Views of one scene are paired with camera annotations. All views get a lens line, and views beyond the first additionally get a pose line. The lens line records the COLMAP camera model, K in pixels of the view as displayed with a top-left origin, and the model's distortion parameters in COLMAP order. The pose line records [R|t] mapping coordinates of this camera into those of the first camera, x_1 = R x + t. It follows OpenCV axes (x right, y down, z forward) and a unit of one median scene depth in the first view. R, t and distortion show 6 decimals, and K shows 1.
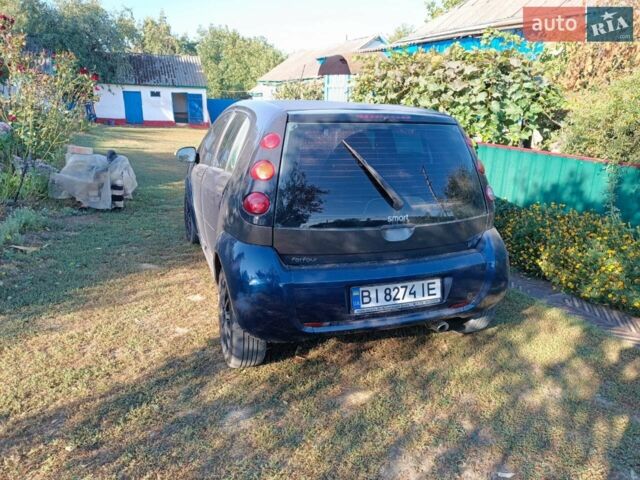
lens RADIAL K [[459.2, 0, 319.8], [0, 459.2, 239.6], [0, 0, 1]] dist [0.006261, -0.007070]
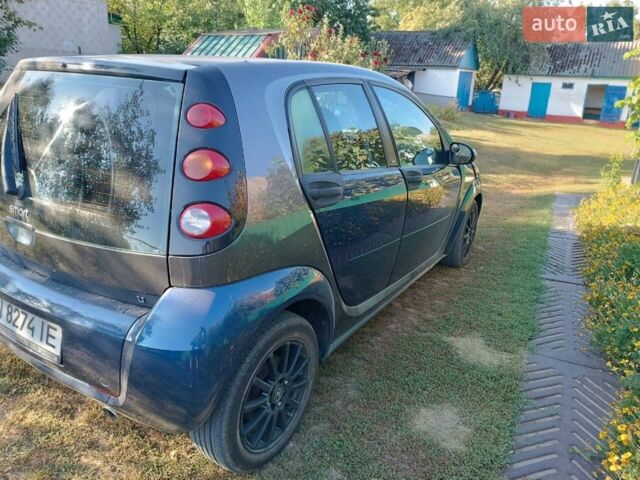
lens RADIAL K [[459.2, 0, 321.0], [0, 459.2, 241.3], [0, 0, 1]] dist [0.006261, -0.007070]
pose [[0.610639, 0.259489, -0.748188, 0.097367], [-0.251343, 0.959447, 0.127624, -0.020528], [0.750964, 0.110119, 0.651096, 0.091433]]
